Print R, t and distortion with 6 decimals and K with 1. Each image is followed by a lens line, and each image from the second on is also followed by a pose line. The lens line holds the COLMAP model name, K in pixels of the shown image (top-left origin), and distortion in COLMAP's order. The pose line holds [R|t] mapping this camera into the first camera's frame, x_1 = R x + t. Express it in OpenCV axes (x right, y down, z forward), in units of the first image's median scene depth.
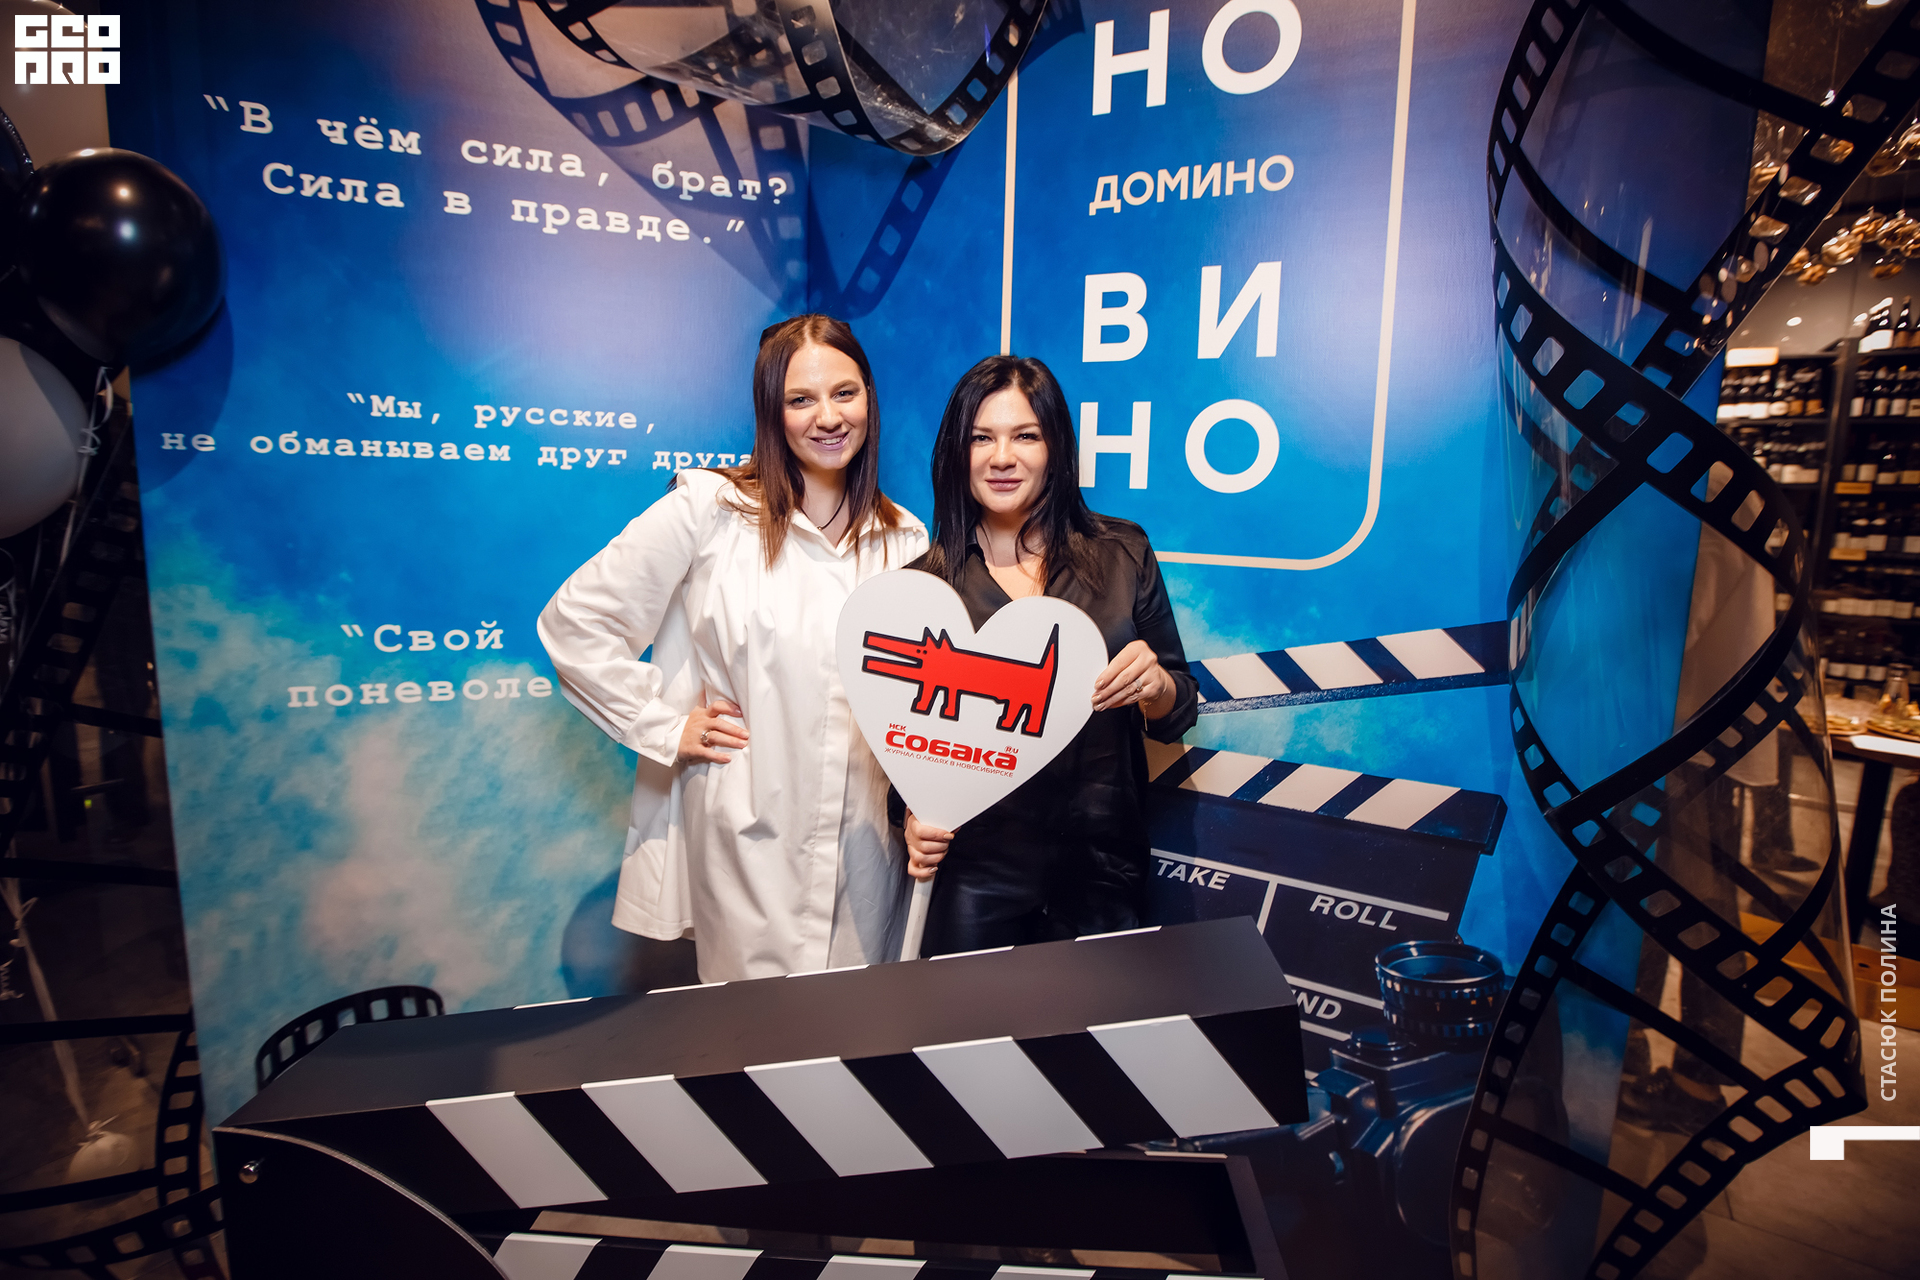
lens RADIAL K [[918.2, 0, 982.8], [0, 918.2, 628.7], [0, 0, 1]] dist [-0.054387, 0.024892]
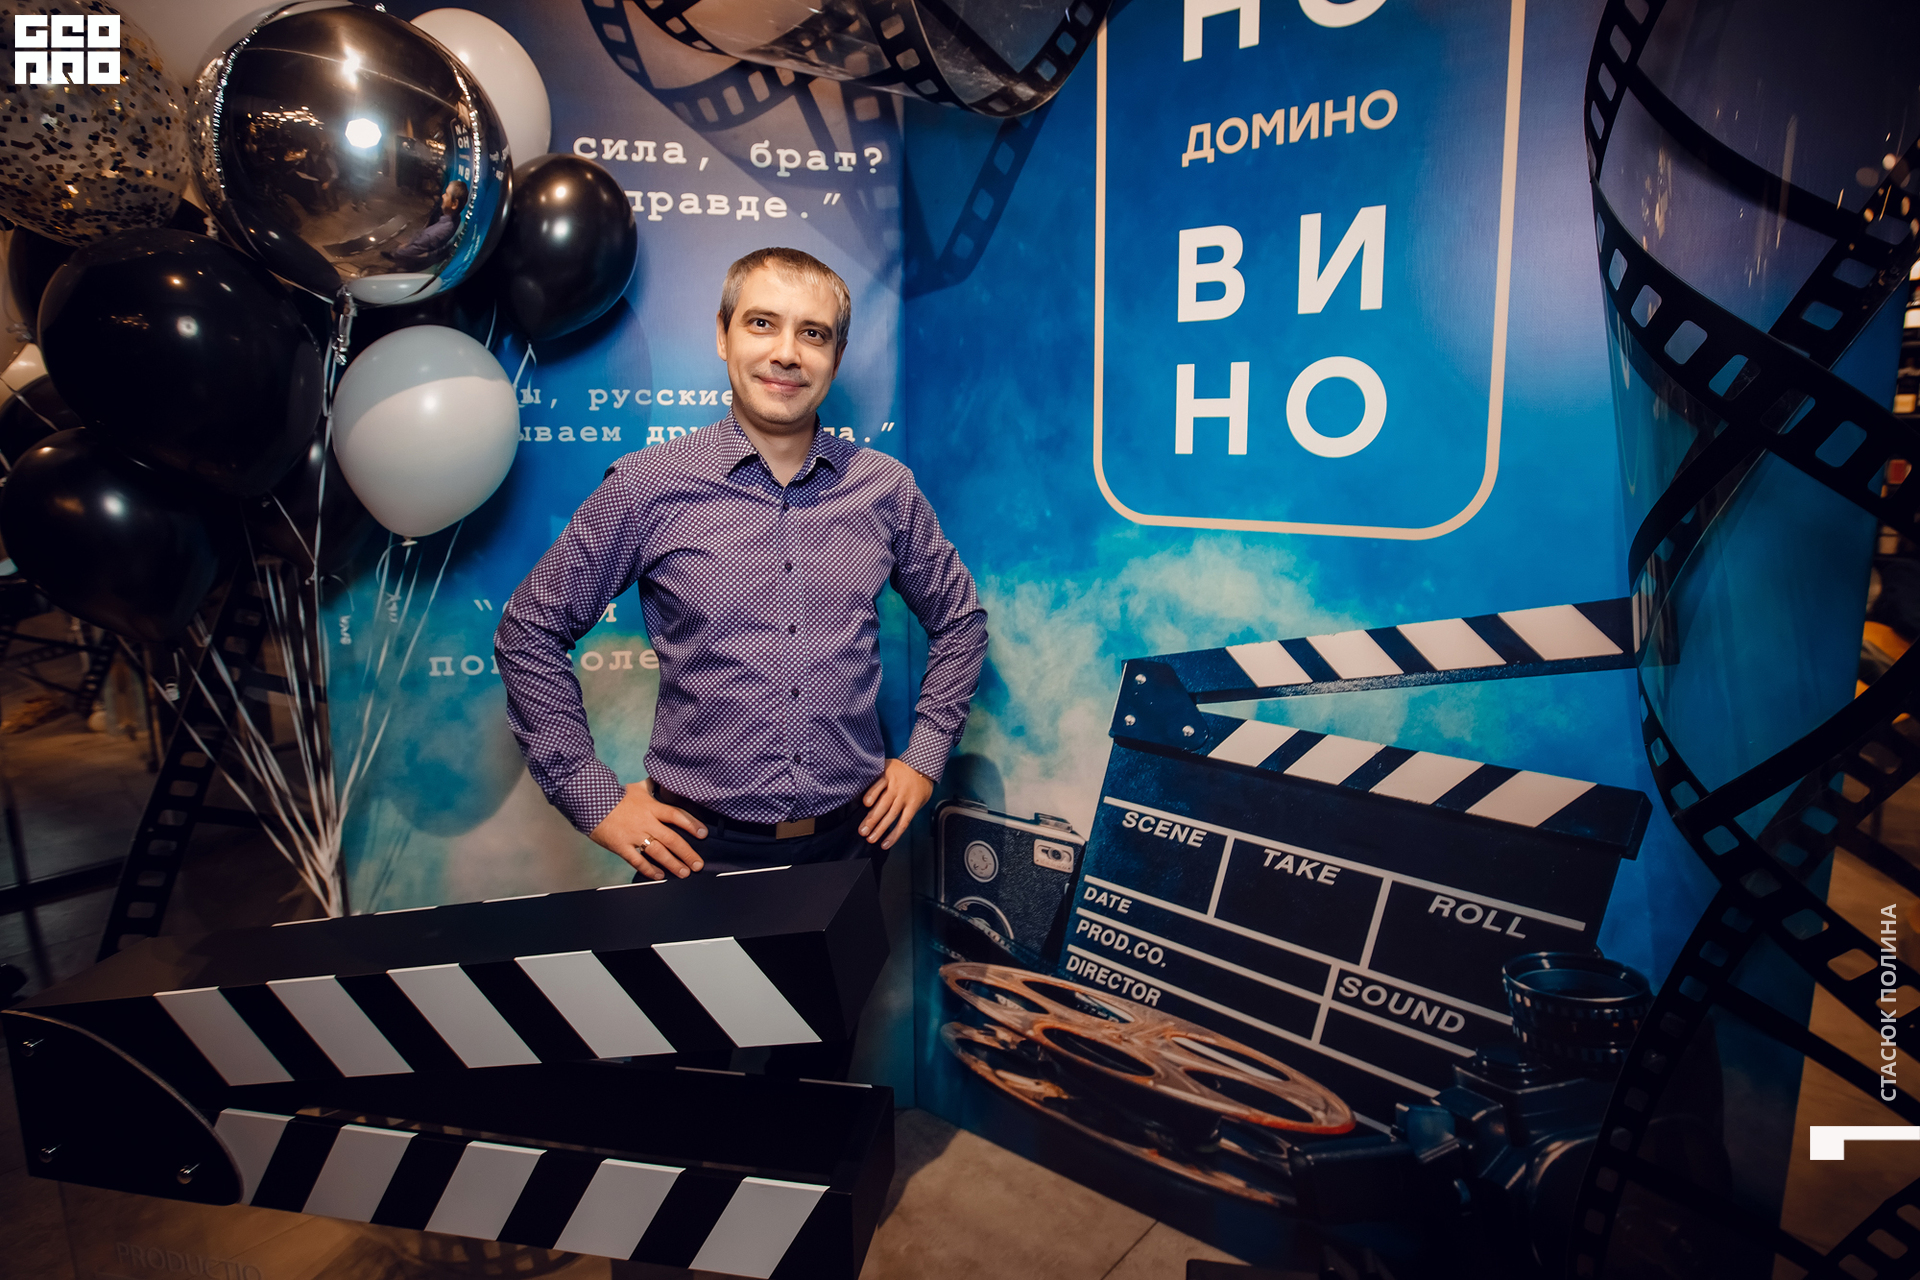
lens RADIAL K [[989.4, 0, 991.0], [0, 989.4, 591.1], [0, 0, 1]] dist [-0.057577, 0.026698]
pose [[0.985260, -0.002682, -0.171041, 0.092278], [0.002945, 0.999995, 0.001286, -0.014439], [0.171037, -0.001771, 0.985263, -0.038624]]
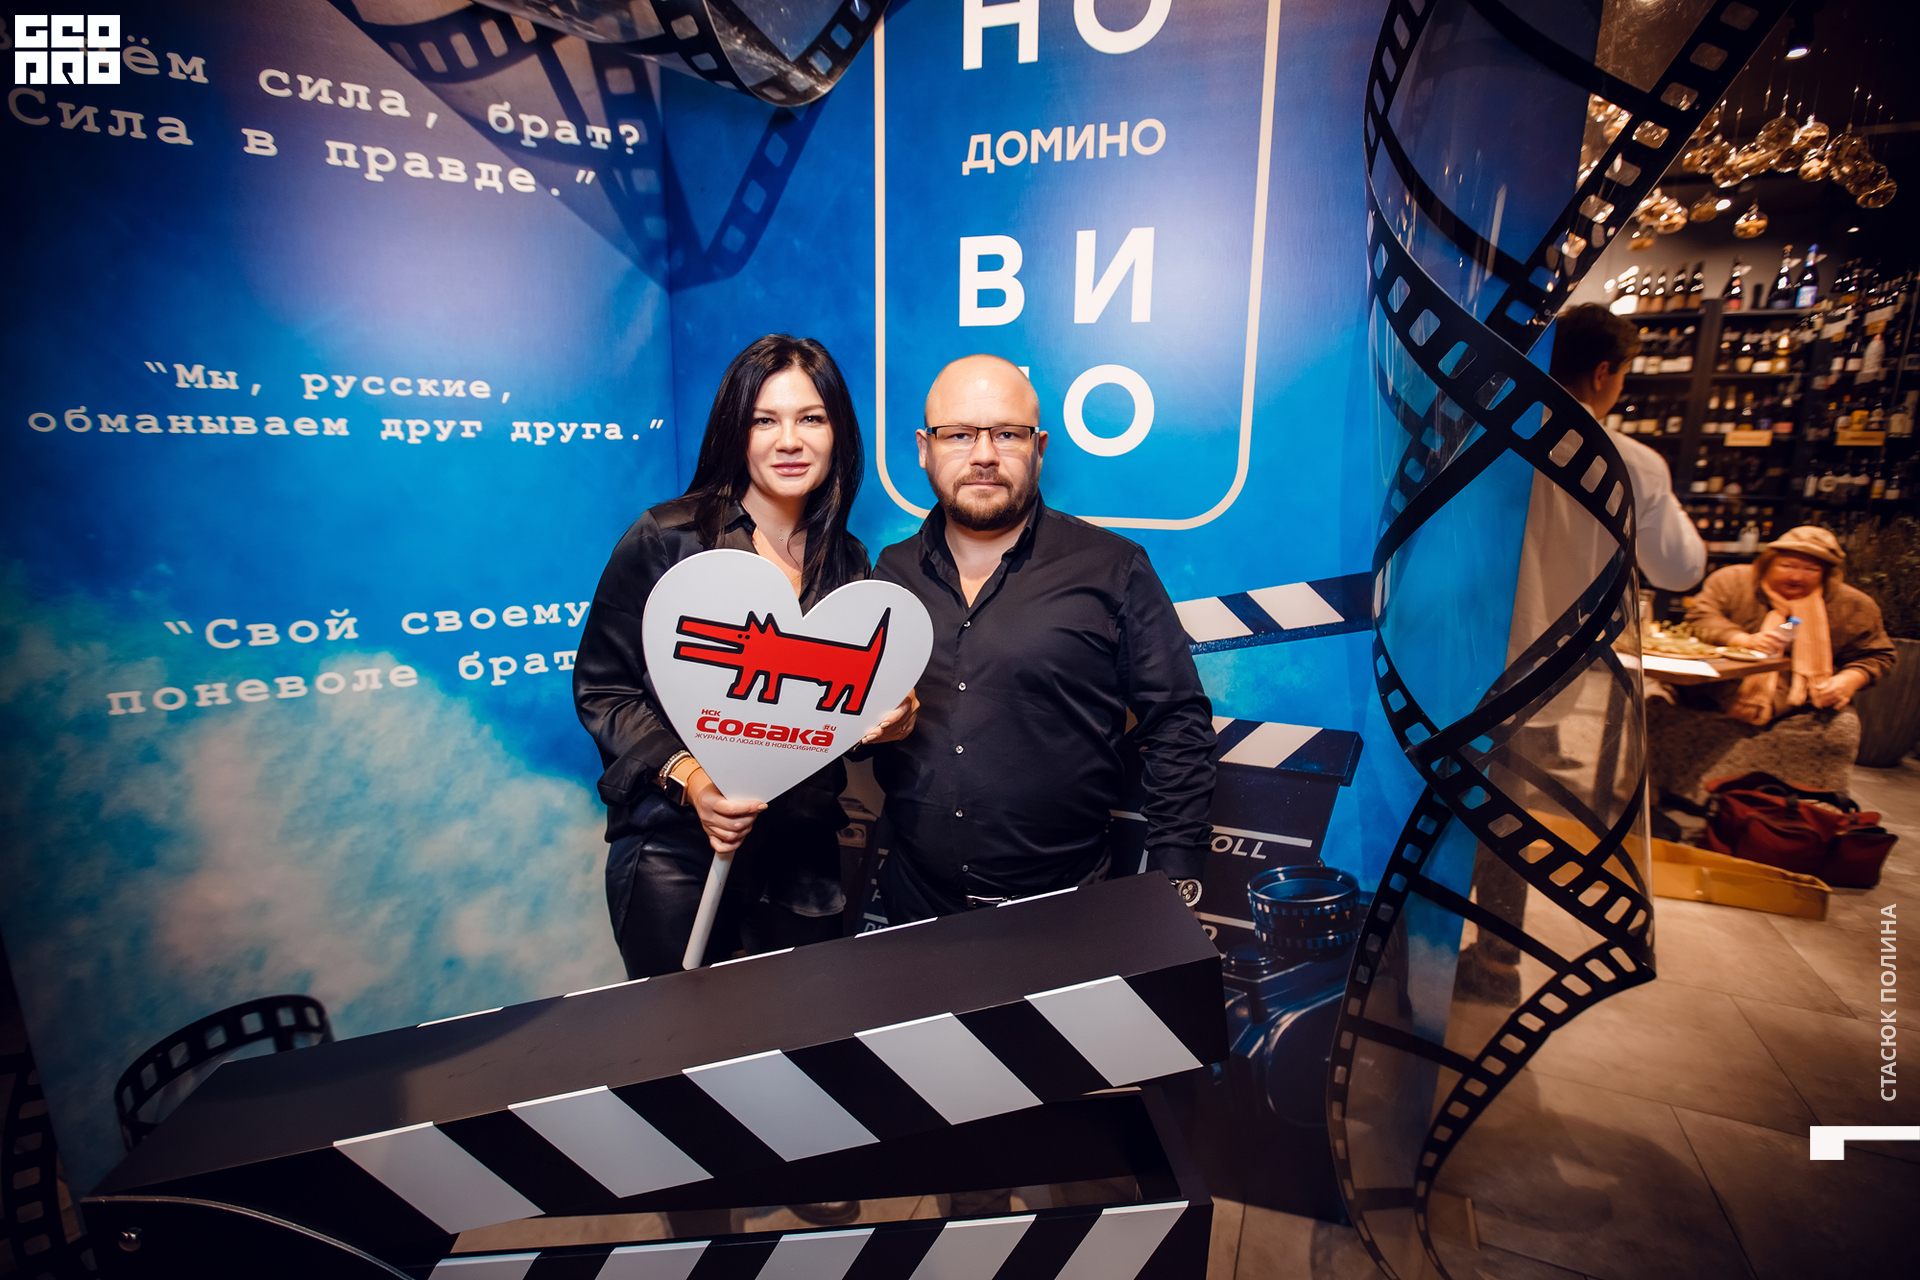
lens RADIAL K [[867.7, 0, 959.9], [0, 867.7, 644.5], [0, 0, 1]] dist [-0.041462, 0.012348]
pose [[0.988713, -0.047776, 0.142002, -0.041772], [0.036636, 0.996117, 0.080056, -0.020618], [-0.145276, -0.073950, 0.986624, 0.040364]]
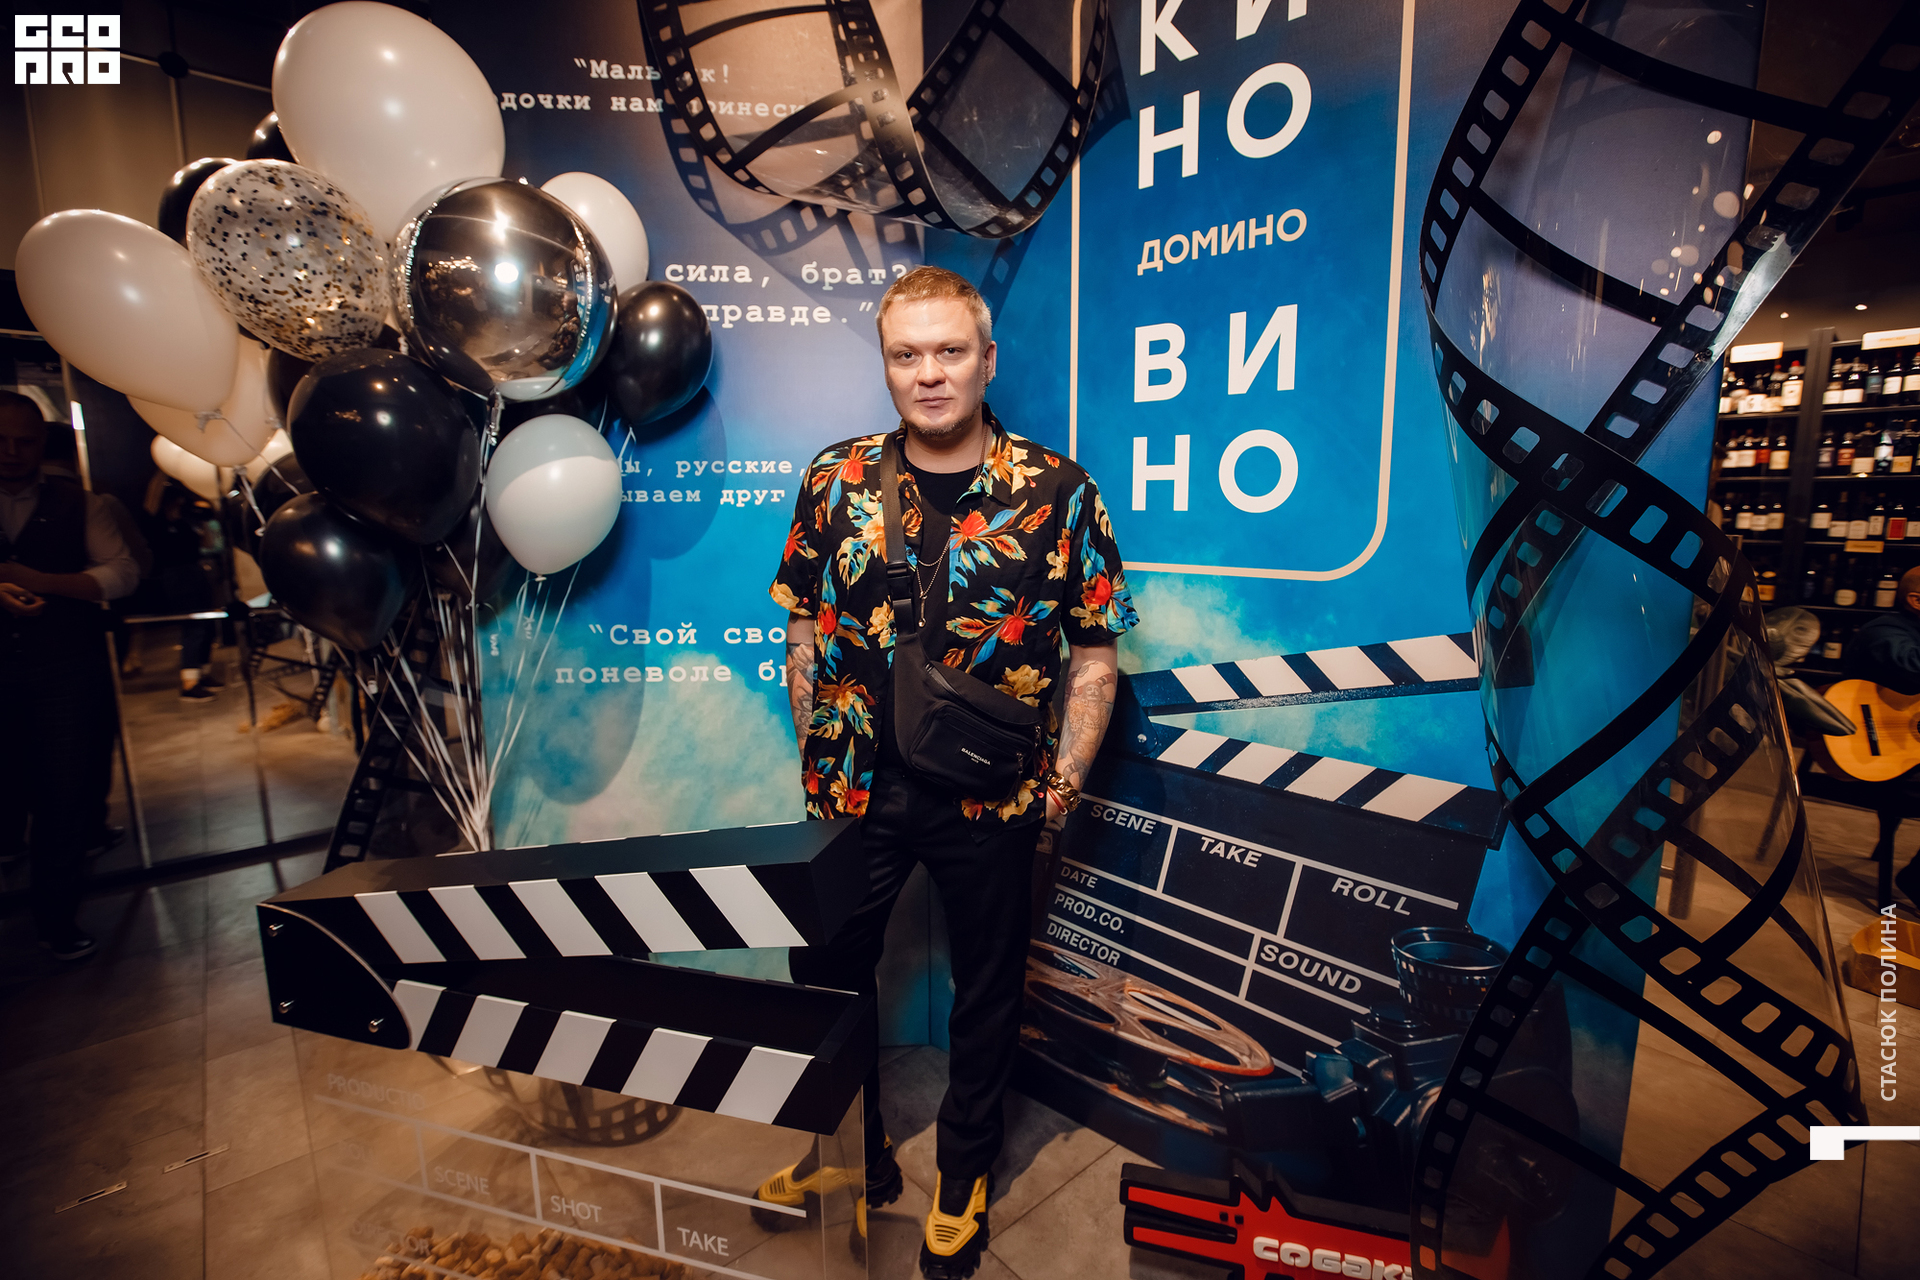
lens RADIAL K [[869.9, 0, 960.5], [0, 869.9, 642.3], [0, 0, 1]] dist [-0.053175, 0.022247]
pose [[0.960436, 0.013093, -0.278192, 0.206985], [-0.011271, 0.999903, 0.008147, 0.005880], [0.278272, -0.004689, 0.960491, -0.116188]]
